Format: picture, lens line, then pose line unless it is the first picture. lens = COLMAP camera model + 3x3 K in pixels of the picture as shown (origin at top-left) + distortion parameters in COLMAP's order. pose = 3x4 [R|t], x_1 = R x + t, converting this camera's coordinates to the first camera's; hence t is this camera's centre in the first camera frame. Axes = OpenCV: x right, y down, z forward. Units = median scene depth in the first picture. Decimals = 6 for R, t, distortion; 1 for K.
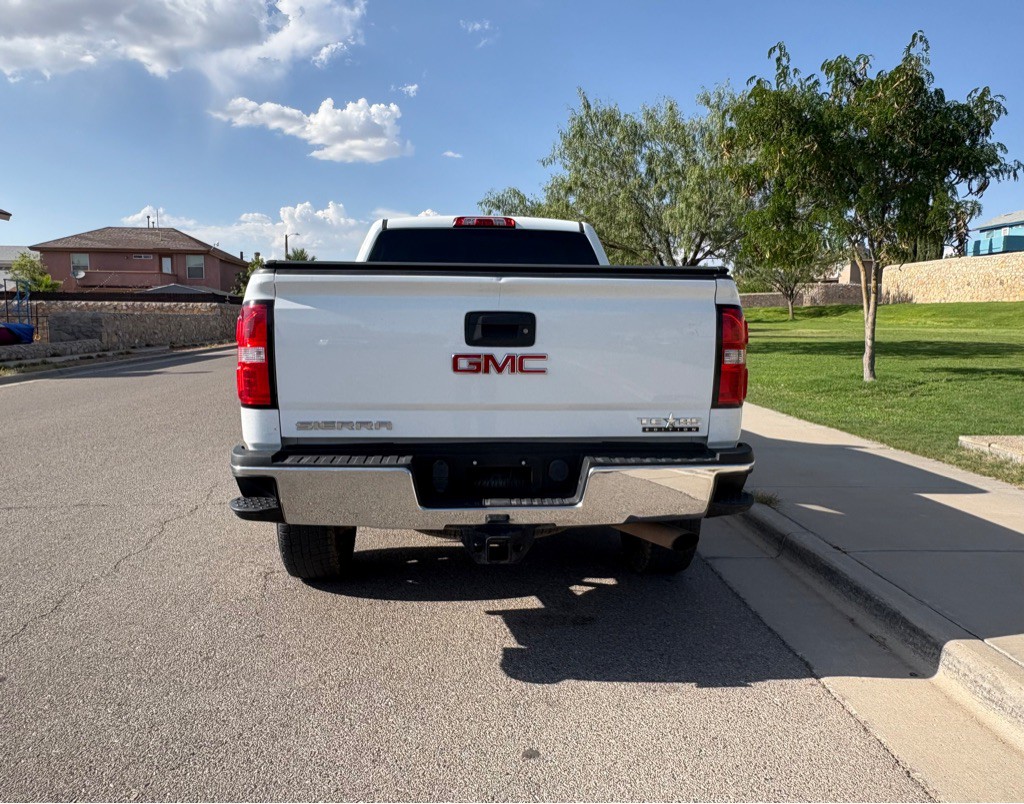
lens RADIAL K [[753.2, 0, 512.7], [0, 753.2, 404.3], [0, 0, 1]] dist [0.012792, -0.001544]
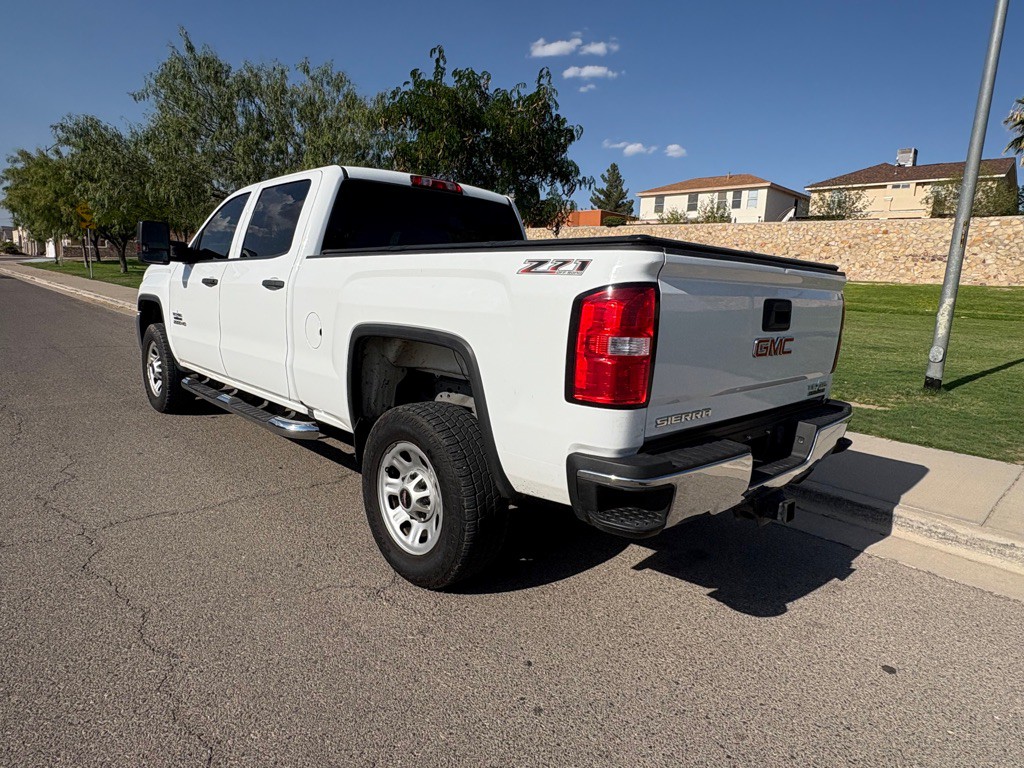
lens RADIAL K [[623.4, 0, 508.5], [0, 623.4, 387.2], [0, 0, 1]] dist [-0.002273, 0.013087]
pose [[0.767034, -0.078561, 0.636779, -0.266452], [0.028273, 0.995650, 0.088779, -0.025629], [-0.640983, -0.050093, 0.765919, 0.160979]]
